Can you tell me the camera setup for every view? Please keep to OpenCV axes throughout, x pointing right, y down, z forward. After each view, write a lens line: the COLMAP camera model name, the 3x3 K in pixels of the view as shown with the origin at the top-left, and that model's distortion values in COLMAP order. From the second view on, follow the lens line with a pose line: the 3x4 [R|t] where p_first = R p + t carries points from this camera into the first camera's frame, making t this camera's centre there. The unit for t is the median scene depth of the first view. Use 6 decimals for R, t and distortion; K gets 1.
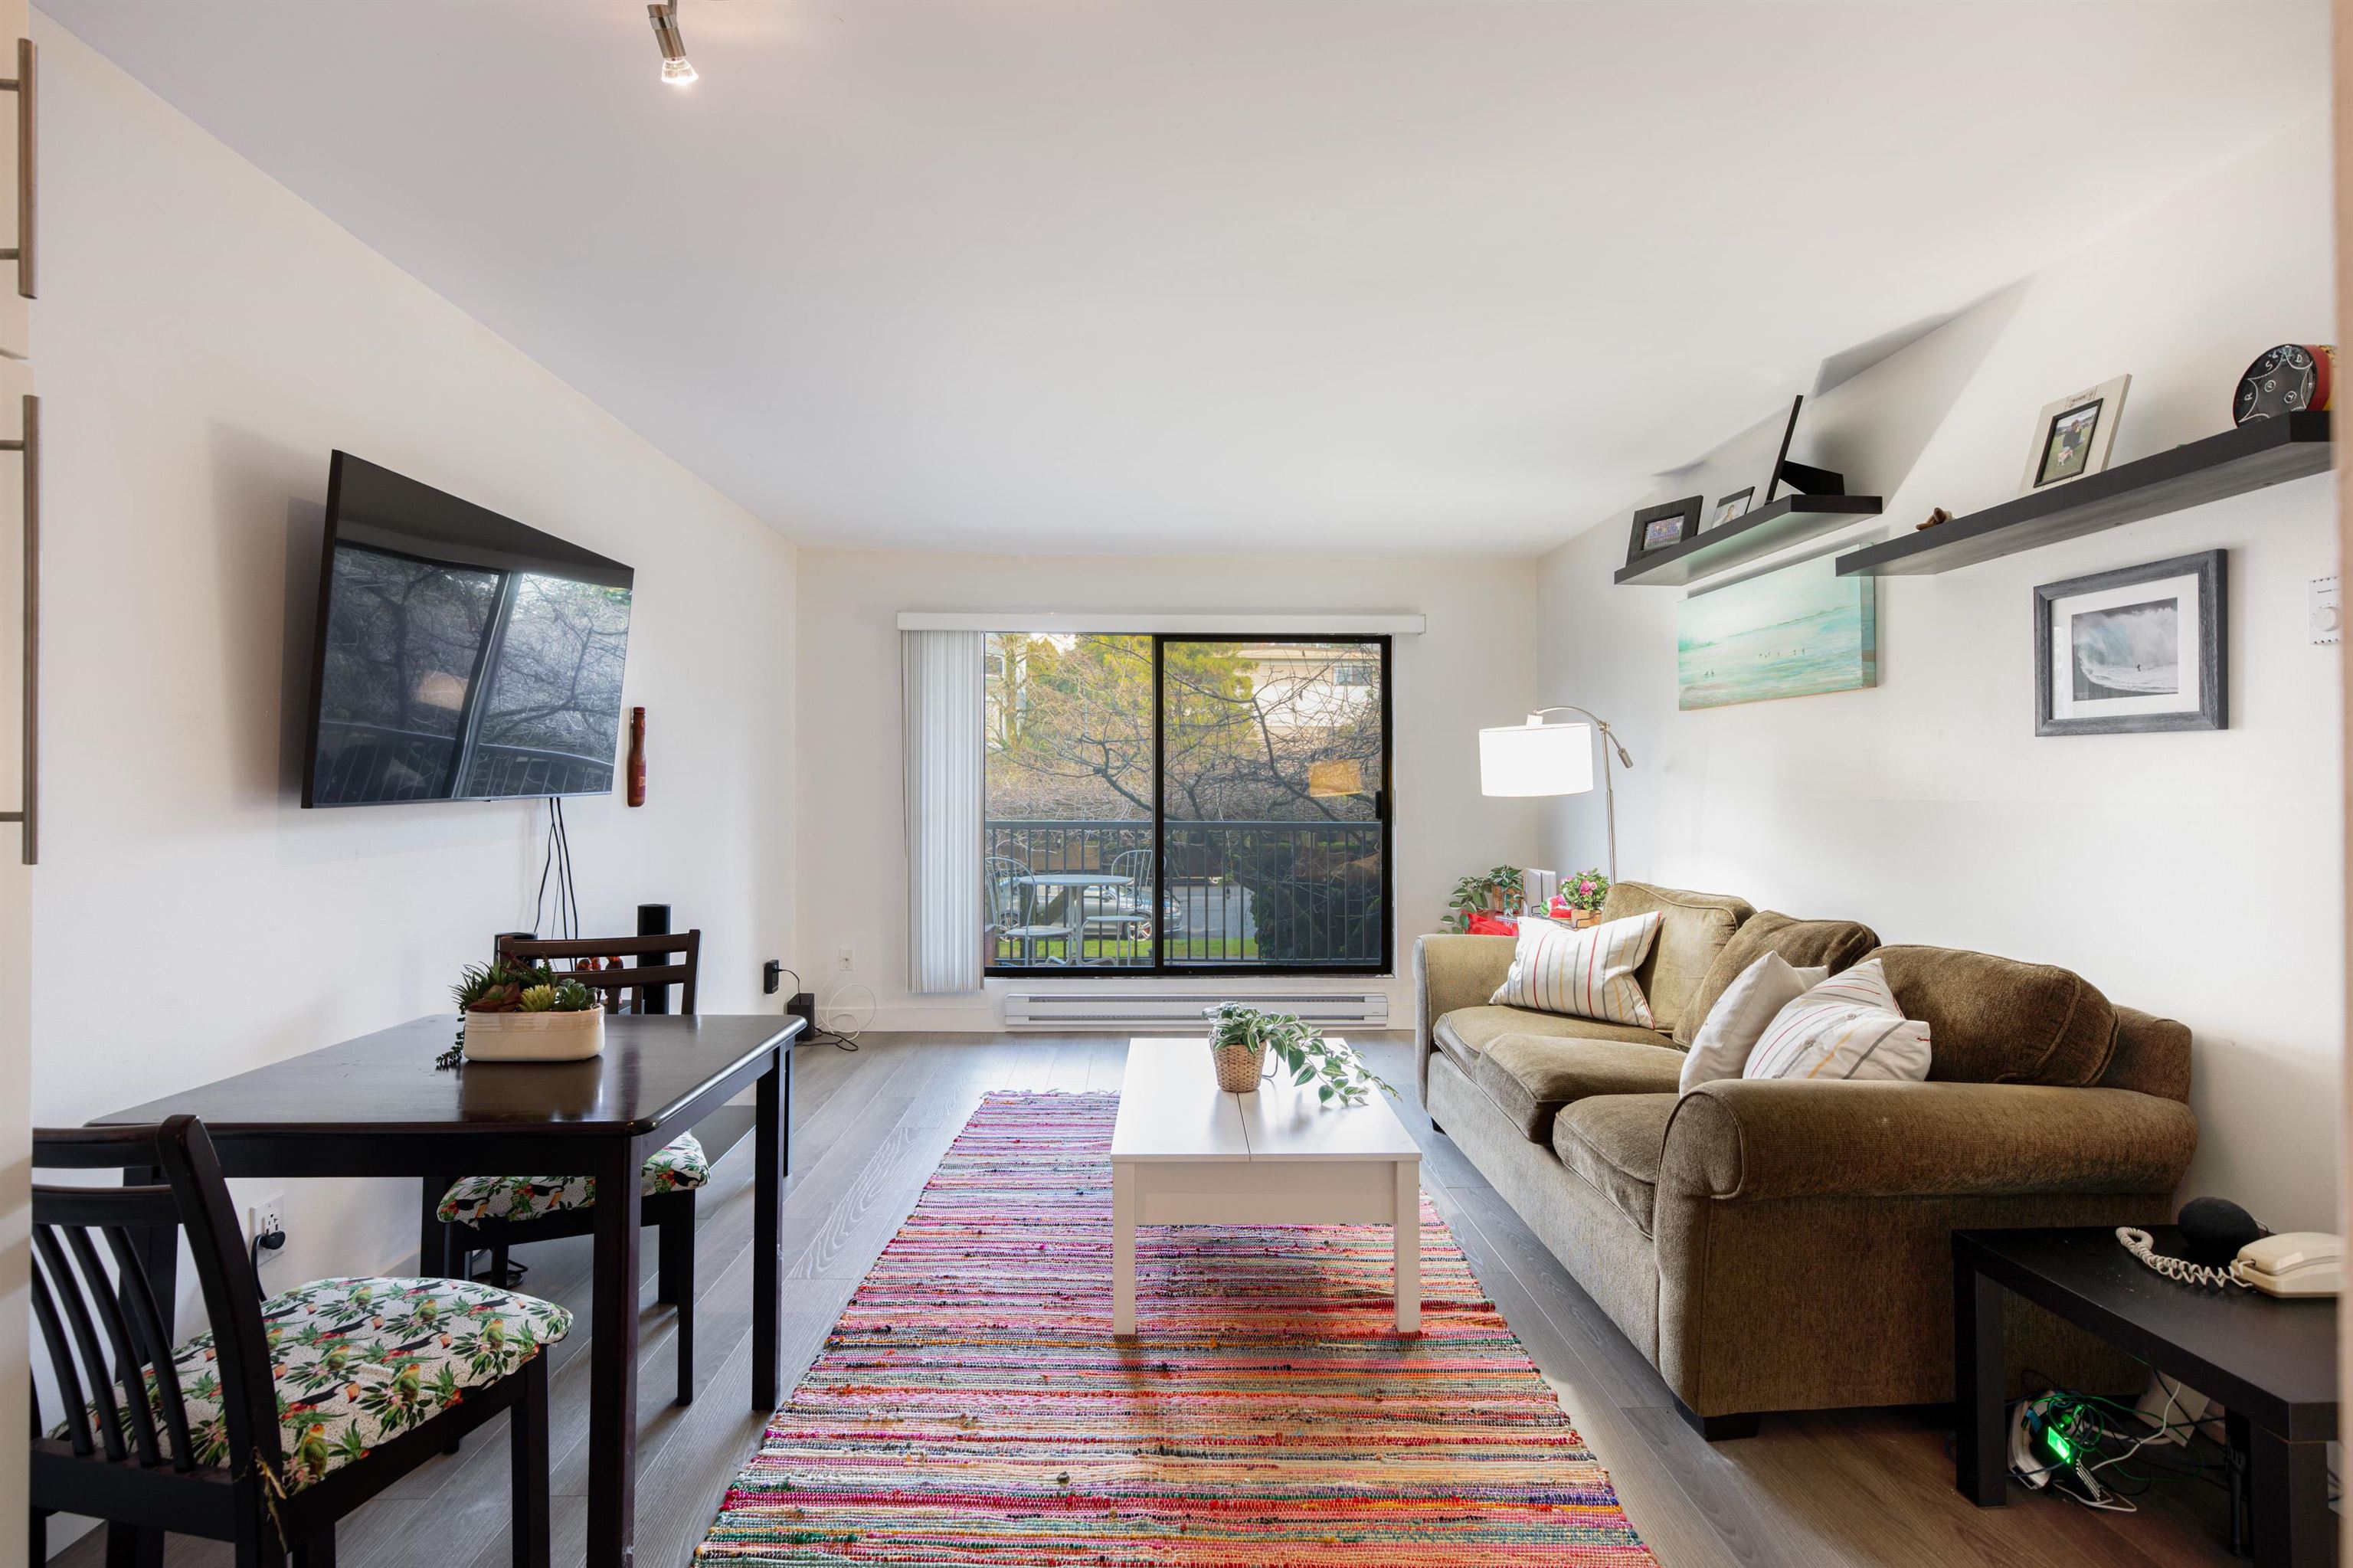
lens RADIAL K [[1090.5, 0, 1189.4], [0, 1090.5, 782.5], [0, 0, 1]] dist [0.003279, -0.000166]
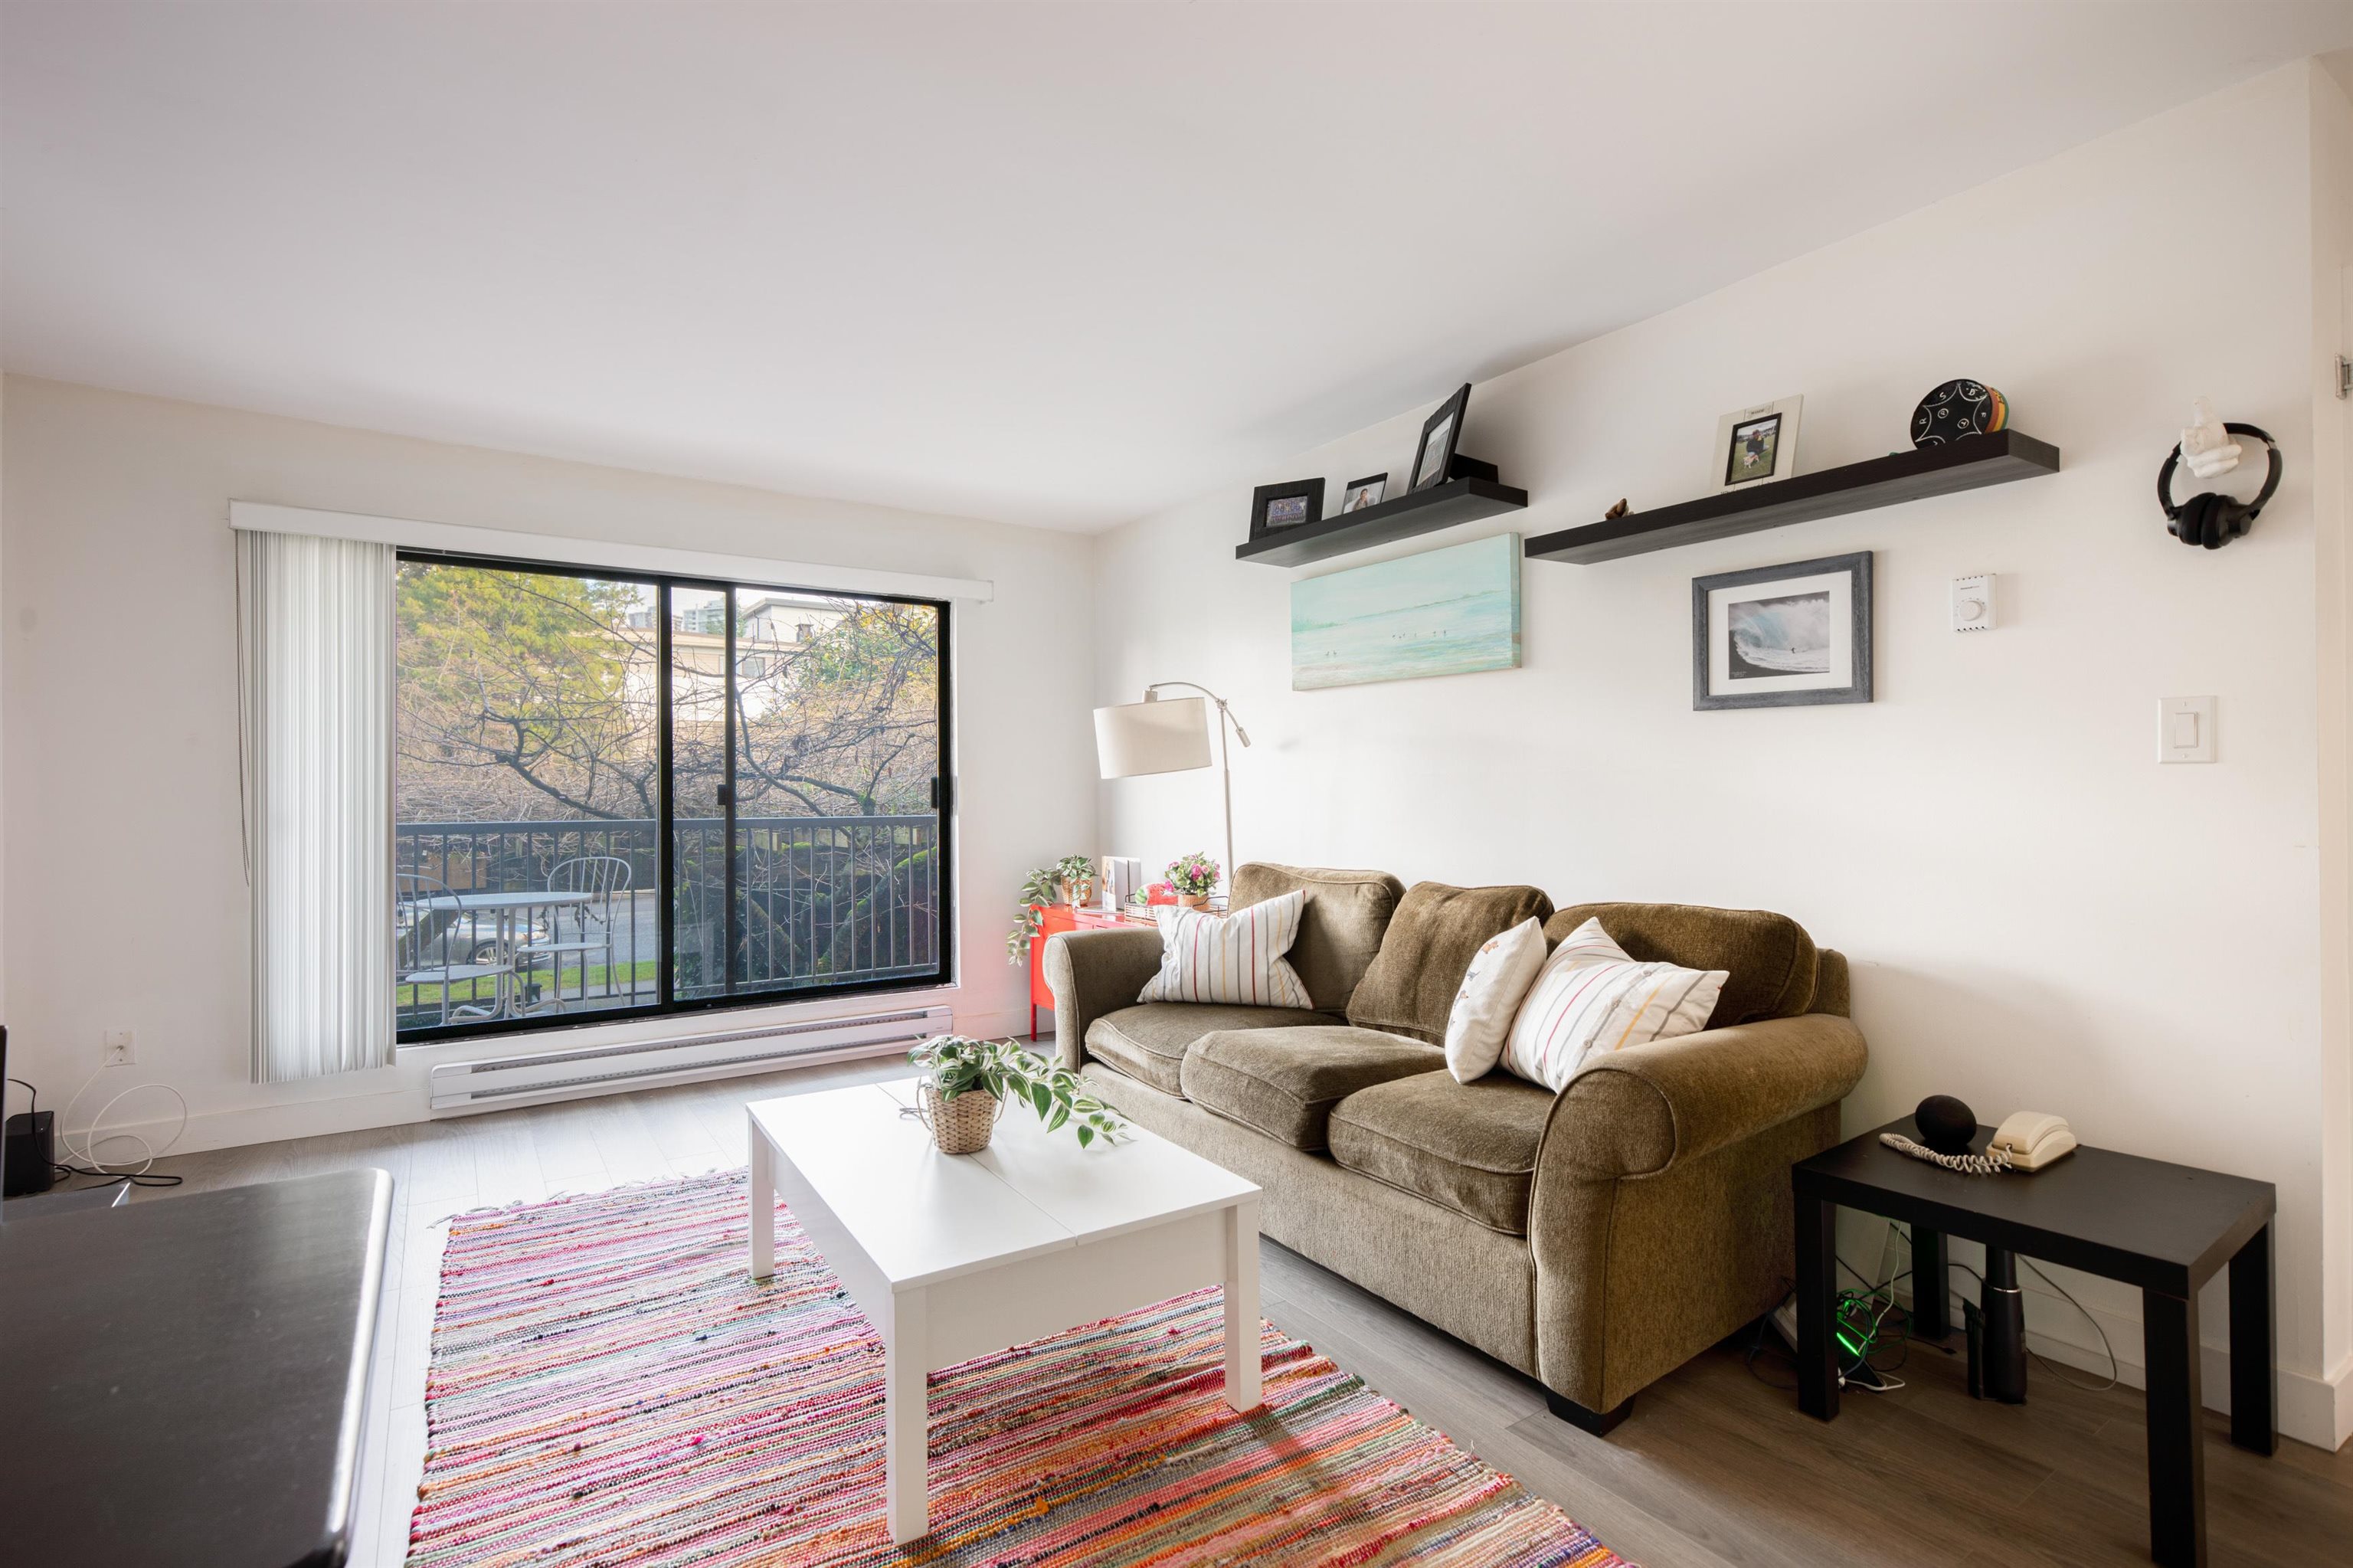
lens RADIAL K [[1090.5, 0, 1189.4], [0, 1090.5, 782.5], [0, 0, 1]] dist [0.003279, -0.000166]
pose [[0.849693, -0.004418, 0.527259, -0.264689], [0.005098, 0.999987, 0.000164, 0.029301], [-0.527253, 0.002548, 0.849705, 0.315509]]
